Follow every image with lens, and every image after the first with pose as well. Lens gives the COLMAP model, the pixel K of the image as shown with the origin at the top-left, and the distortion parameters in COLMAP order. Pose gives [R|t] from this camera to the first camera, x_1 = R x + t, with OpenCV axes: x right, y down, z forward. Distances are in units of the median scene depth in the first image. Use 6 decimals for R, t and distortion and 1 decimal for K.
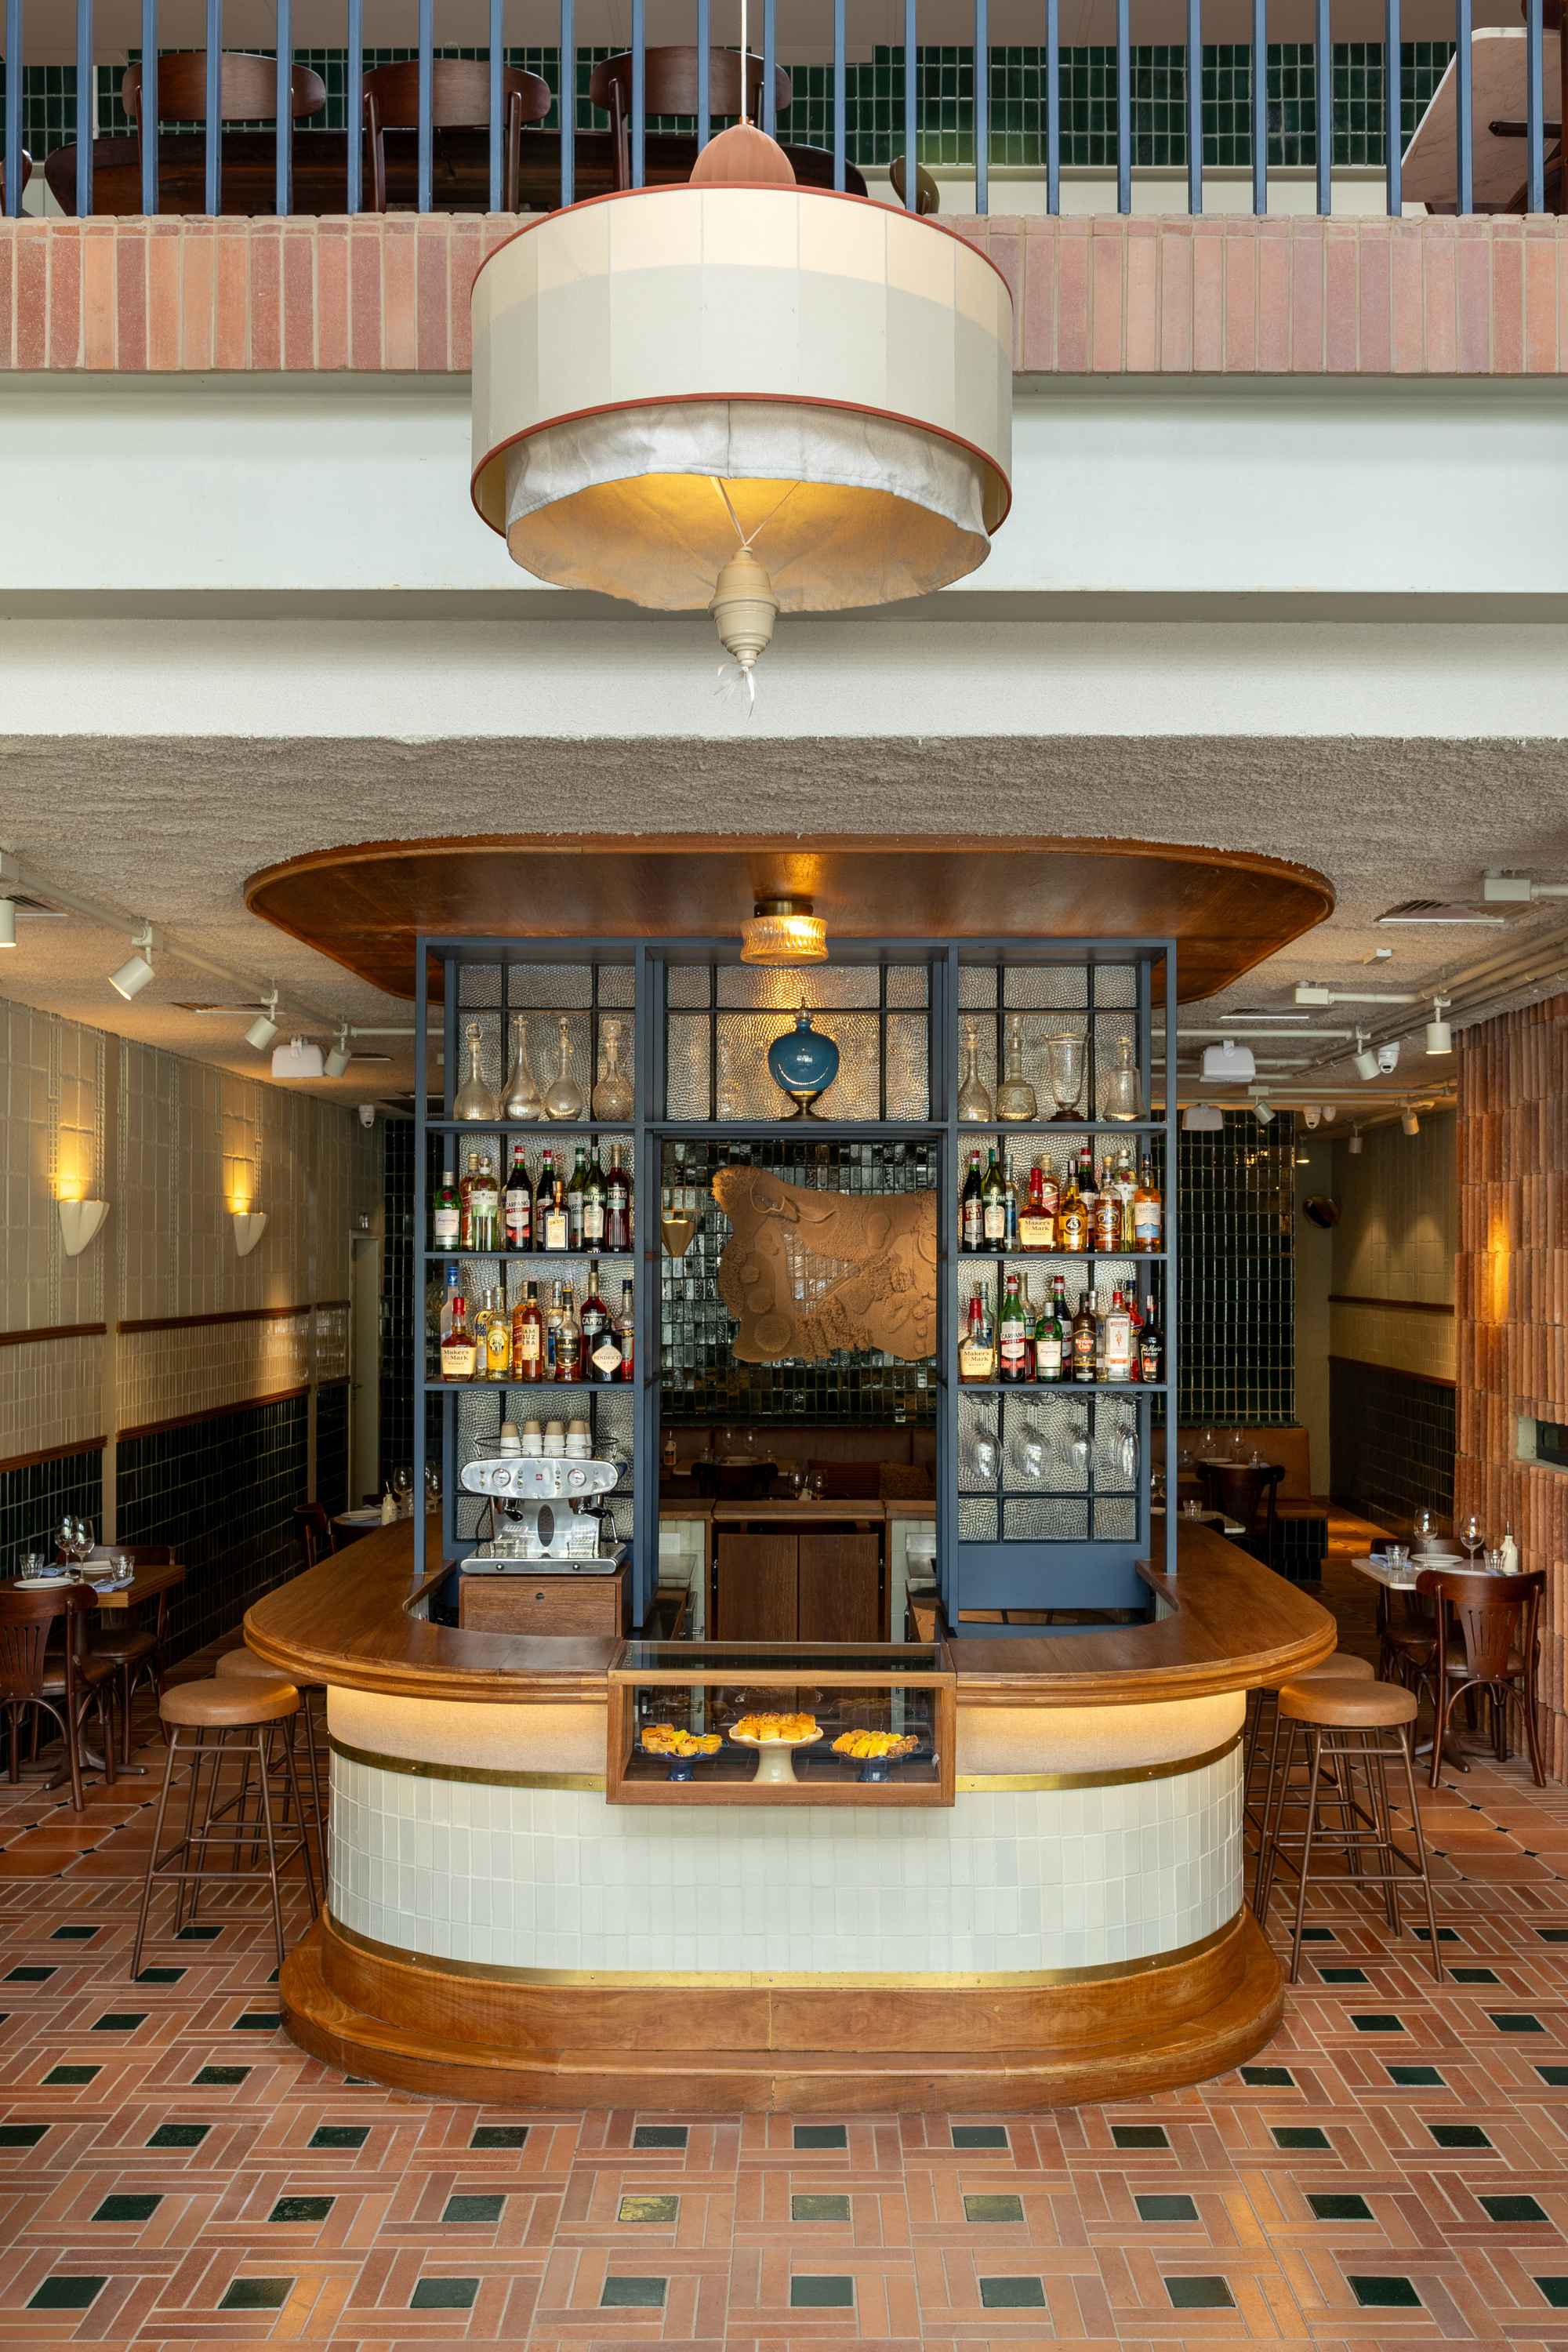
lens RADIAL K [[2150.4, 0, 823.5], [0, 2150.4, 1234.3], [0, 0, 1]] dist [-0.010989, 0.008295]
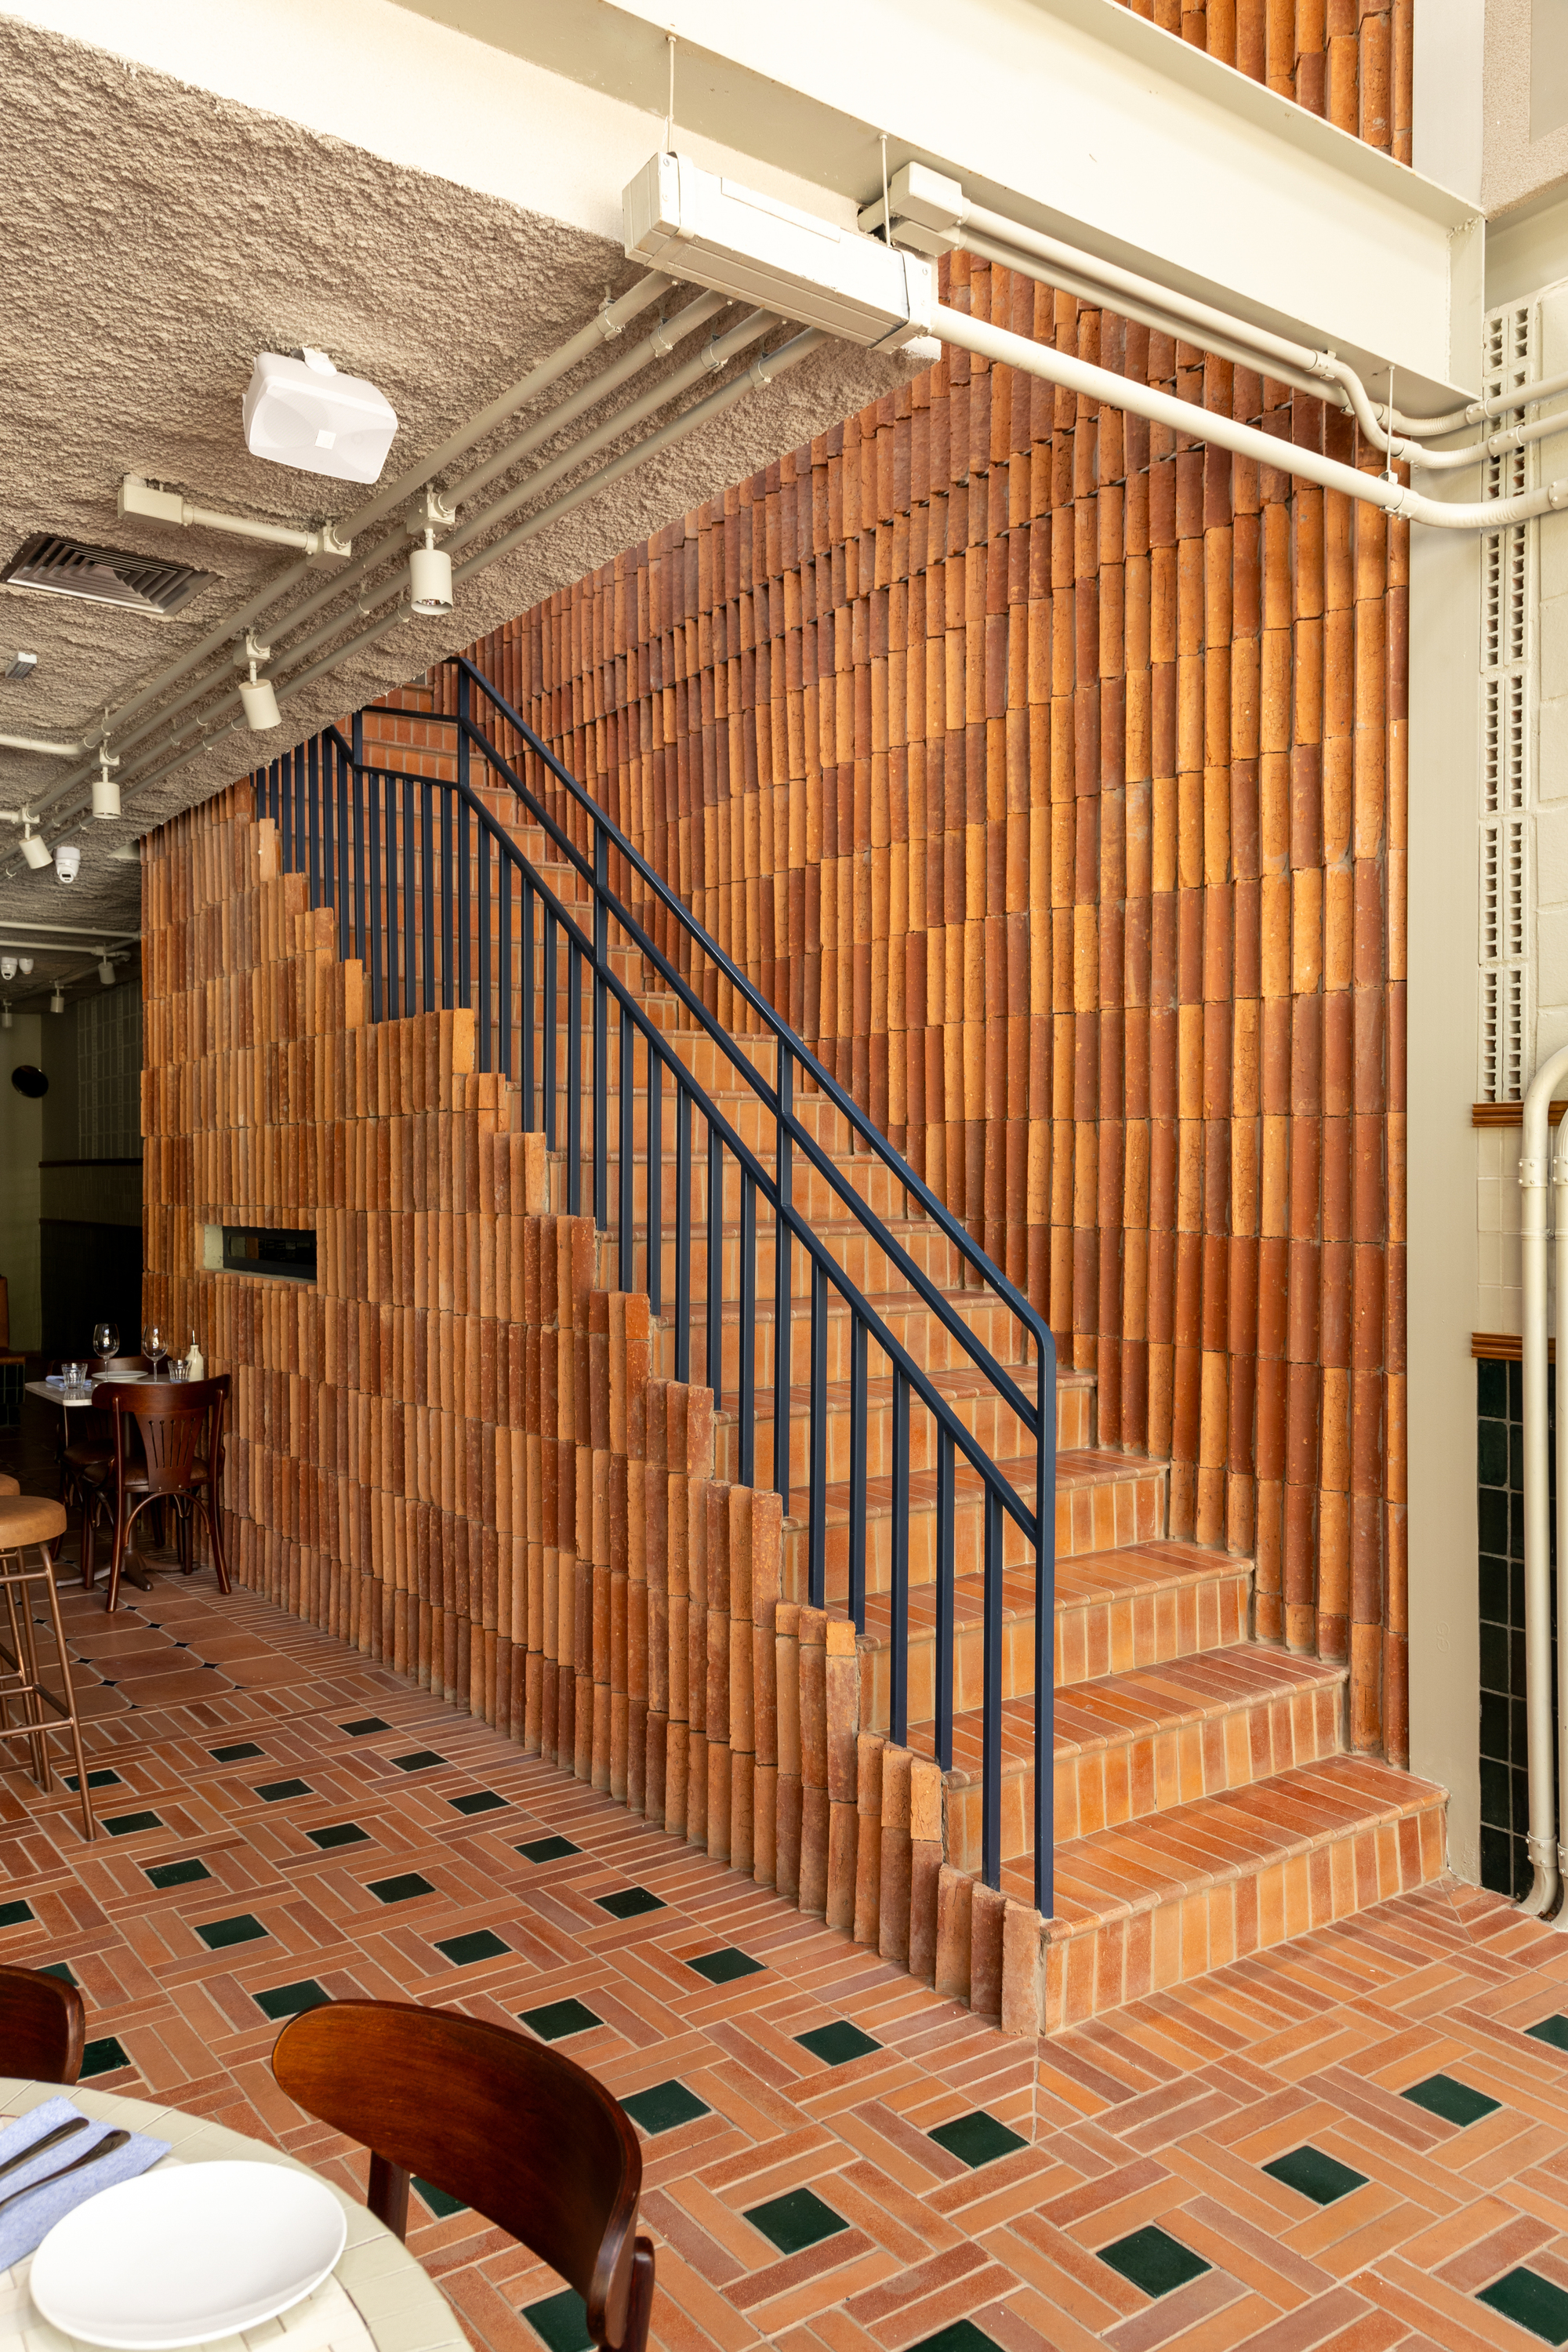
lens RADIAL K [[1745.0, 0, 754.2], [0, 1745.0, 1207.0], [0, 0, 1]] dist [0.046861, -0.001571]
pose [[0.824242, -0.013203, 0.566083, 0.079838], [-0.003462, 0.999592, 0.028355, 0.055807], [-0.566227, -0.025331, 0.823860, 0.202634]]
